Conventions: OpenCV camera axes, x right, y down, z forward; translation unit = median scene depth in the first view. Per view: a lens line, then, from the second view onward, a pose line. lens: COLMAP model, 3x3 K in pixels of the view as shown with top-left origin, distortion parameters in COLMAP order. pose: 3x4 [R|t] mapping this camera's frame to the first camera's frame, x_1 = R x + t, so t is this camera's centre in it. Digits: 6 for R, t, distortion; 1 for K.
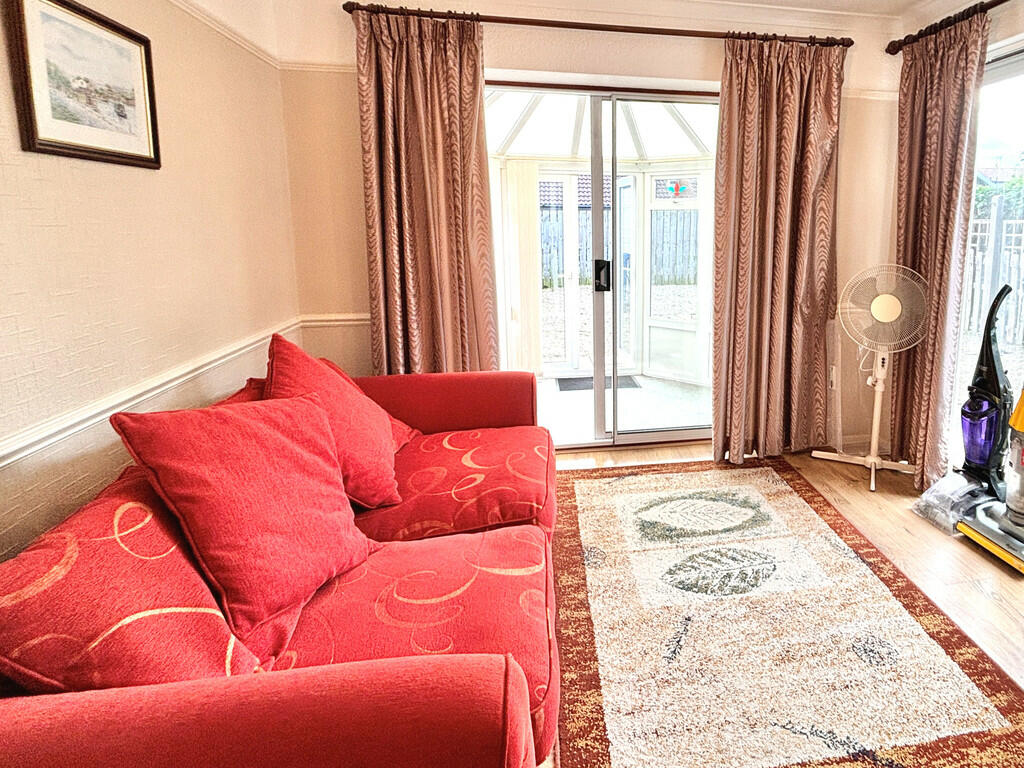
lens RADIAL K [[414.4, 0, 510.4], [0, 414.4, 293.6], [0, 0, 1]] dist [-0.011912, 0.000011]
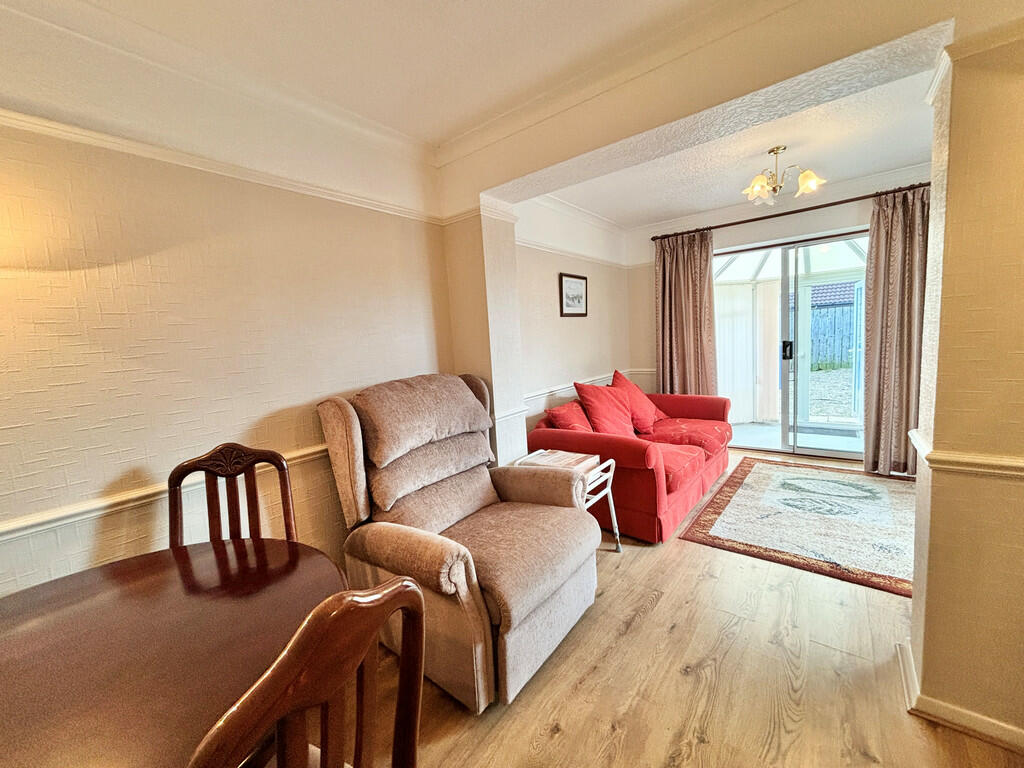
lens RADIAL K [[414.4, 0, 513.7], [0, 414.4, 383.5], [0, 0, 1]] dist [-0.011912, 0.000011]
pose [[0.661962, 0.033069, -0.748808, 0.874934], [-0.061390, 0.998062, -0.010193, 0.209978], [0.747019, 0.052717, 0.662709, -1.122842]]
